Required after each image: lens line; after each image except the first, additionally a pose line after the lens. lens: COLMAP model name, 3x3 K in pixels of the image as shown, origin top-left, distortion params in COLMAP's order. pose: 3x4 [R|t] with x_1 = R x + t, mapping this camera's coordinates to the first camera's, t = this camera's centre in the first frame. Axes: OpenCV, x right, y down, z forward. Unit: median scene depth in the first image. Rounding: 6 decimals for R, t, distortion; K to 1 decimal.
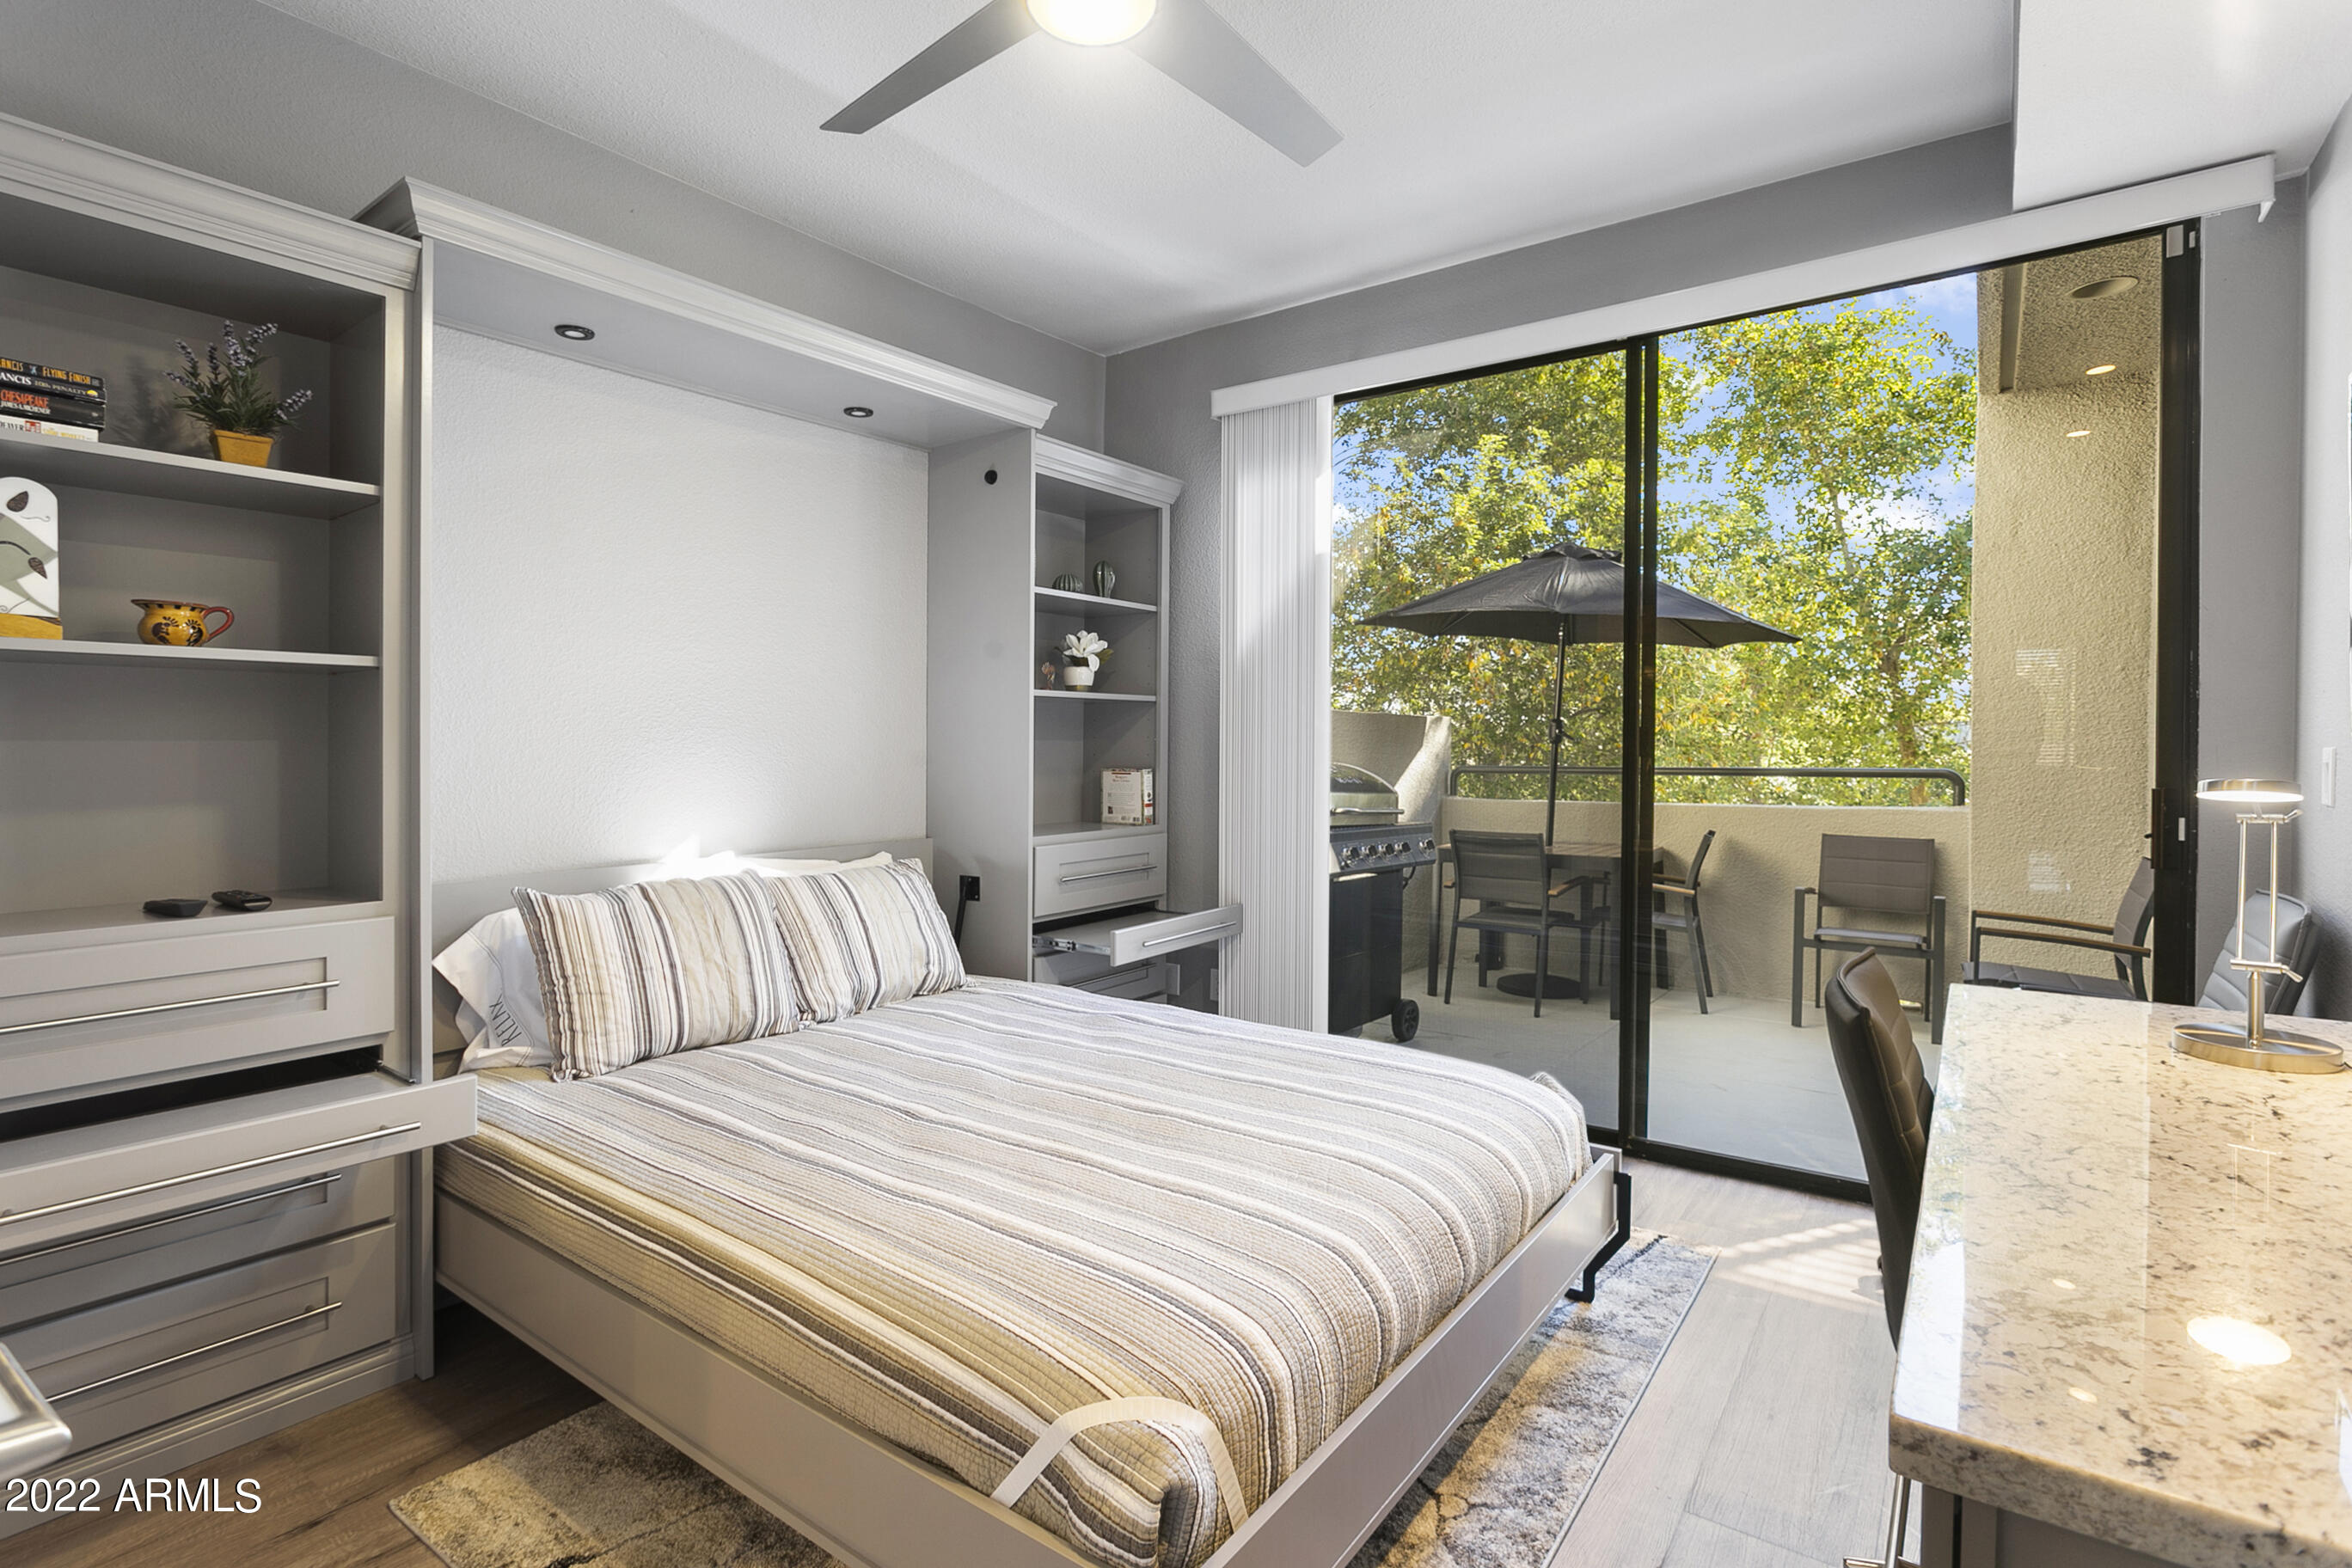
lens RADIAL K [[1137.3, 0, 1165.1], [0, 1137.3, 776.4], [0, 0, 1]] dist [-0.008873, 0.001199]
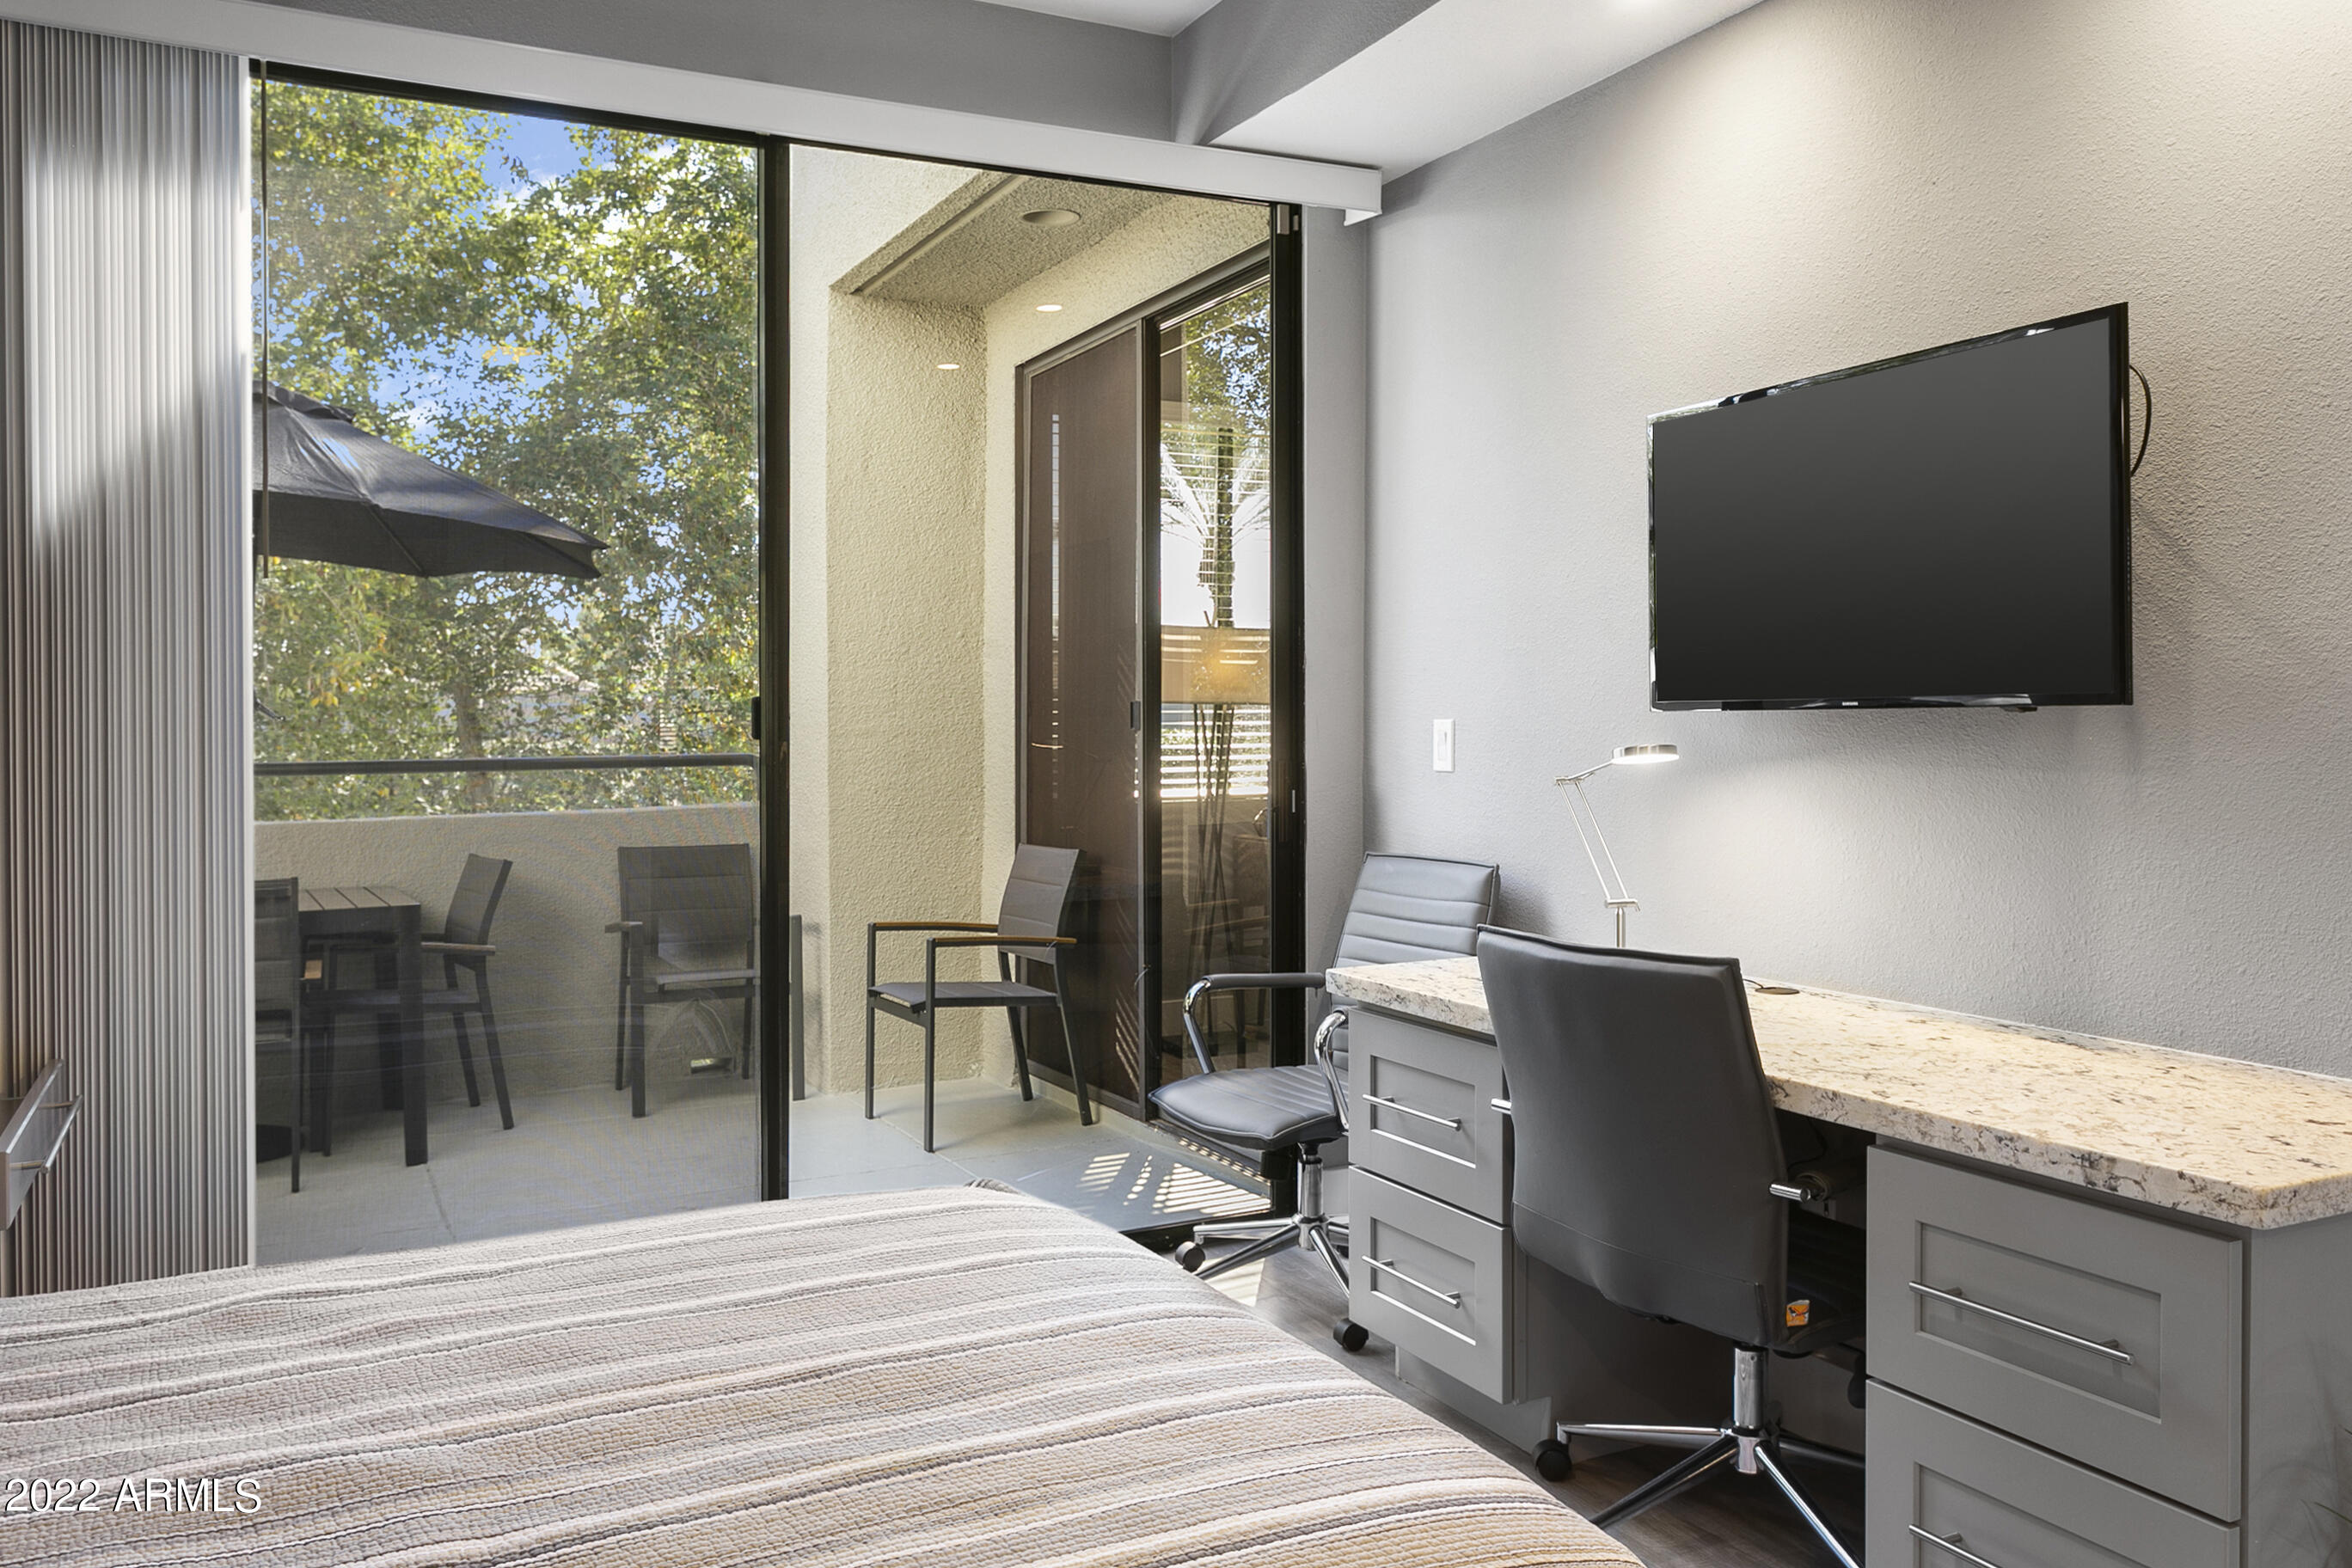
lens RADIAL K [[1802.6, 0, 1168.9], [0, 1802.6, 769.6], [0, 0, 1]] dist [0.013984, 0.004947]
pose [[0.454449, -0.027842, 0.890338, -0.672114], [0.030942, 0.999402, 0.015459, -0.011471], [-0.890235, 0.020524, 0.455038, 0.403749]]
